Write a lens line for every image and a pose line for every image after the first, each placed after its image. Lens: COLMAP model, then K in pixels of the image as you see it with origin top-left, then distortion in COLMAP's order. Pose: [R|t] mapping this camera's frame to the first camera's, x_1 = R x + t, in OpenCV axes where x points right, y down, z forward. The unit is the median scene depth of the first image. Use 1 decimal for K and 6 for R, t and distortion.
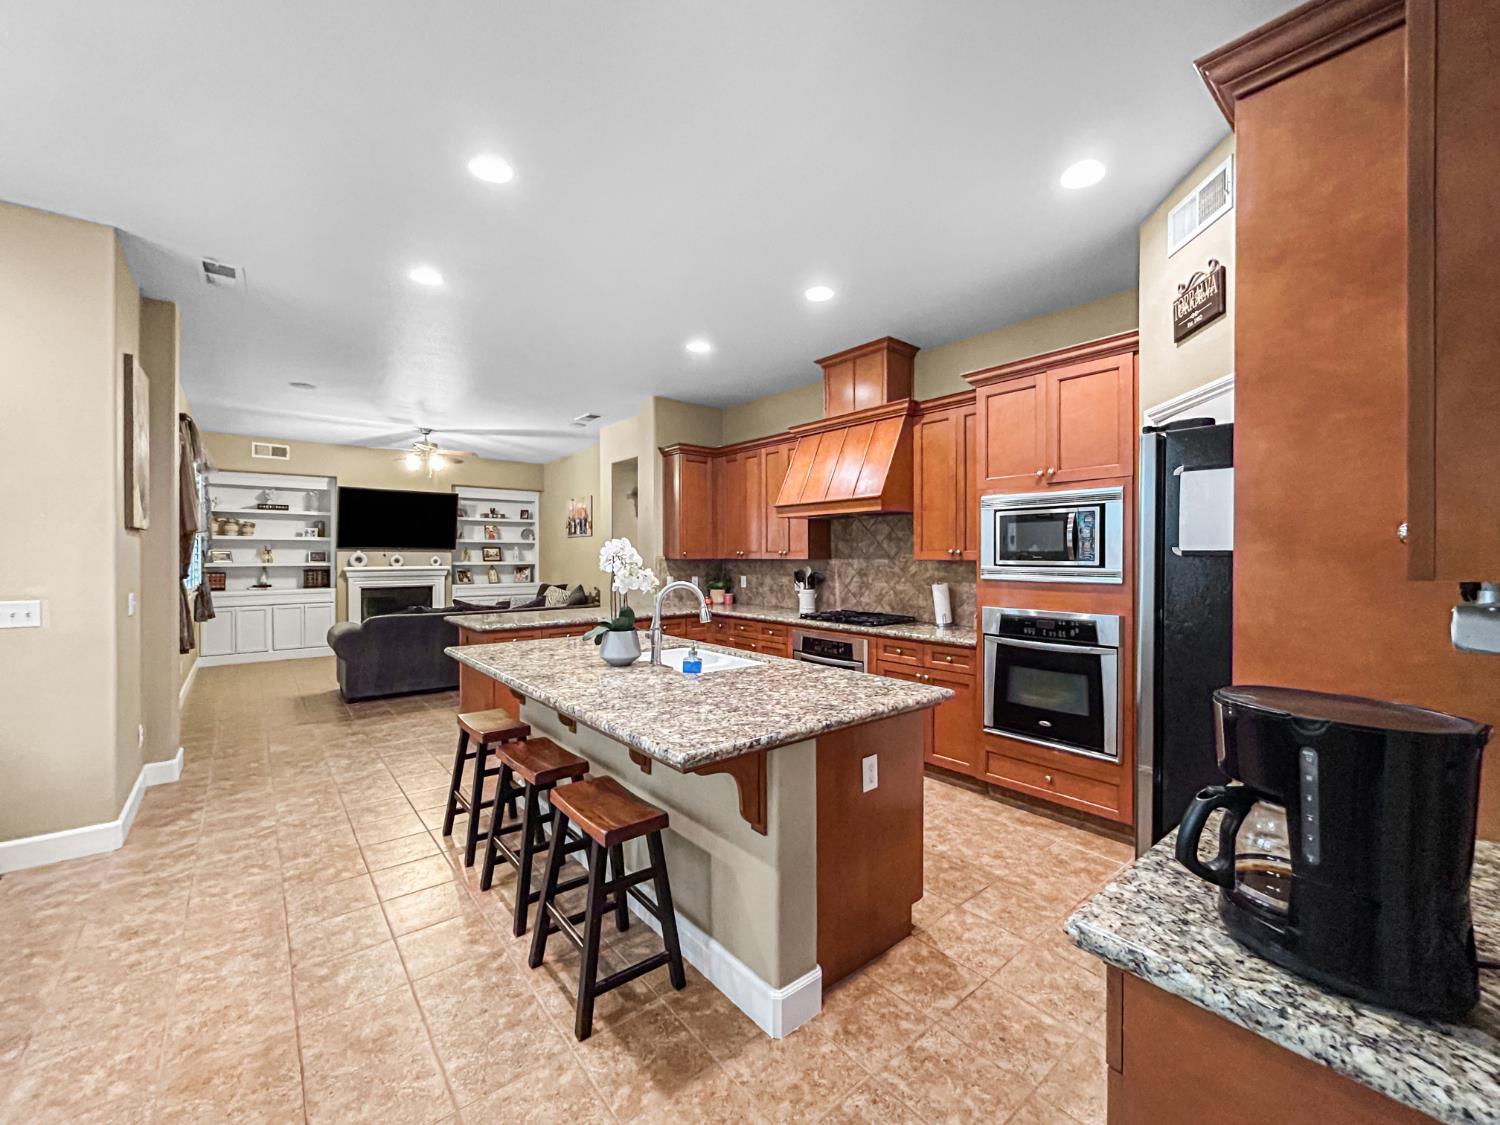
lens RADIAL K [[620.4, 0, 748.7], [0, 620.4, 556.0], [0, 0, 1]] dist [0.000204, 0.000068]
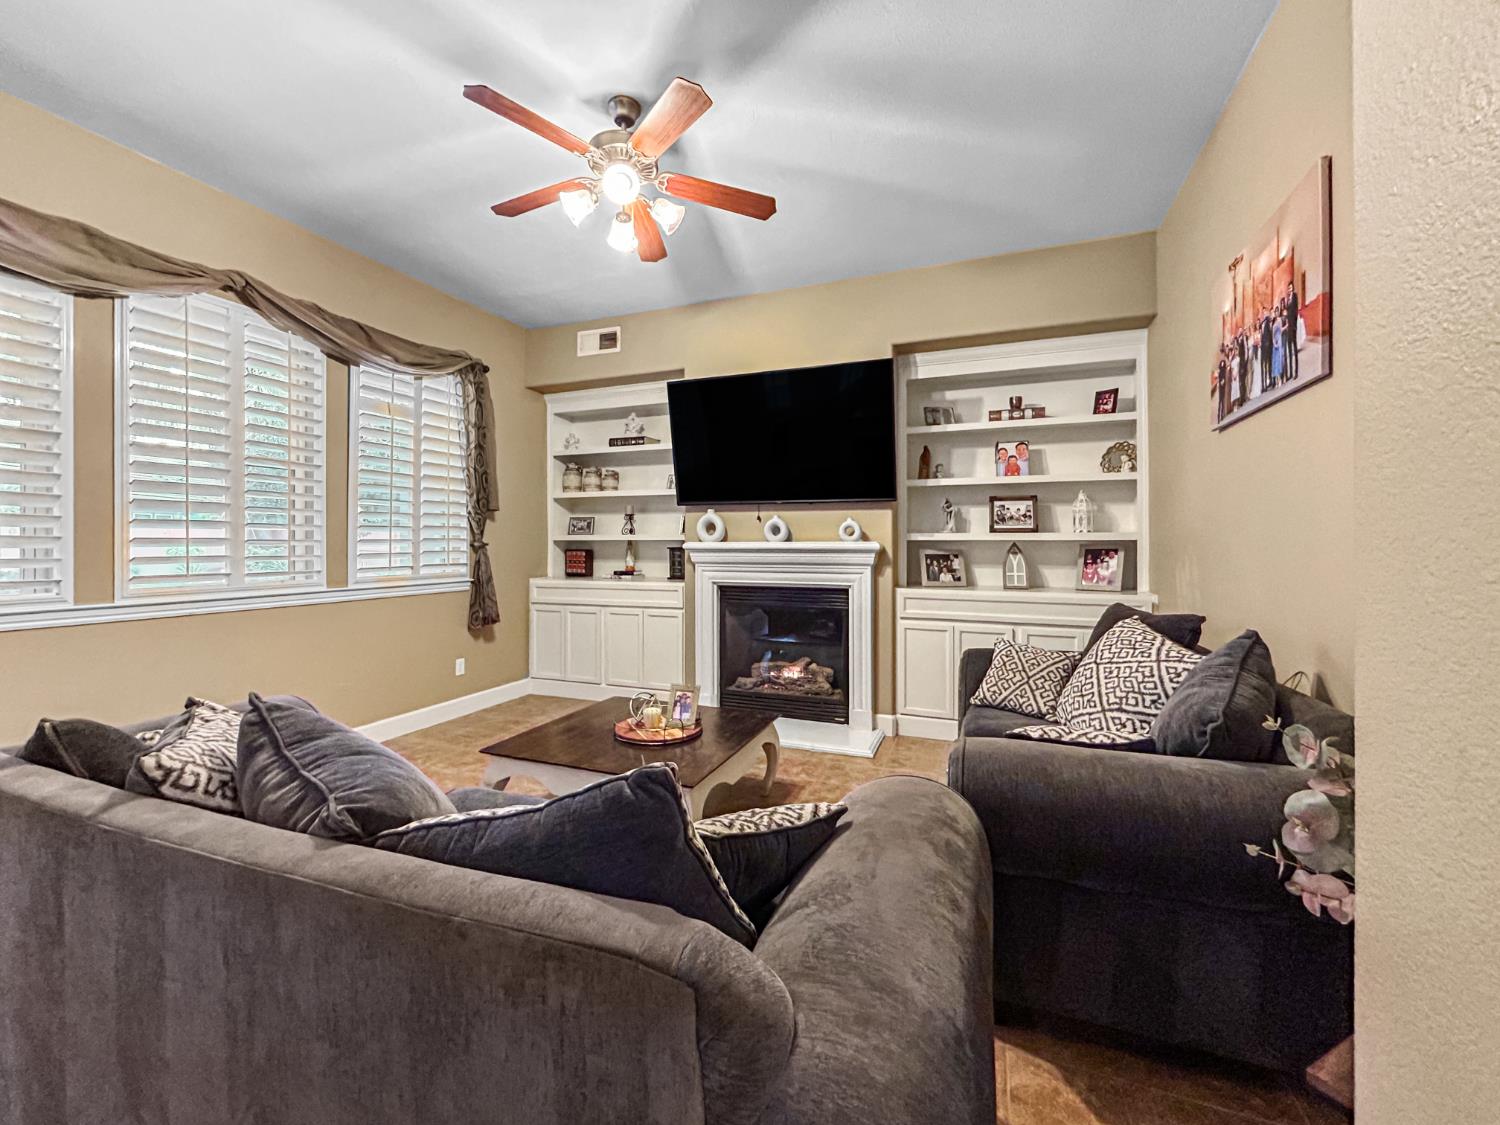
lens RADIAL K [[620.4, 0, 748.7], [0, 620.4, 556.0], [0, 0, 1]] dist [0.000204, 0.000068]
pose [[0.487511, 0.018014, -0.872931, -0.174827], [0.000049, 0.999787, 0.020659, 0.017622], [0.873117, -0.010114, 0.487406, 0.758264]]
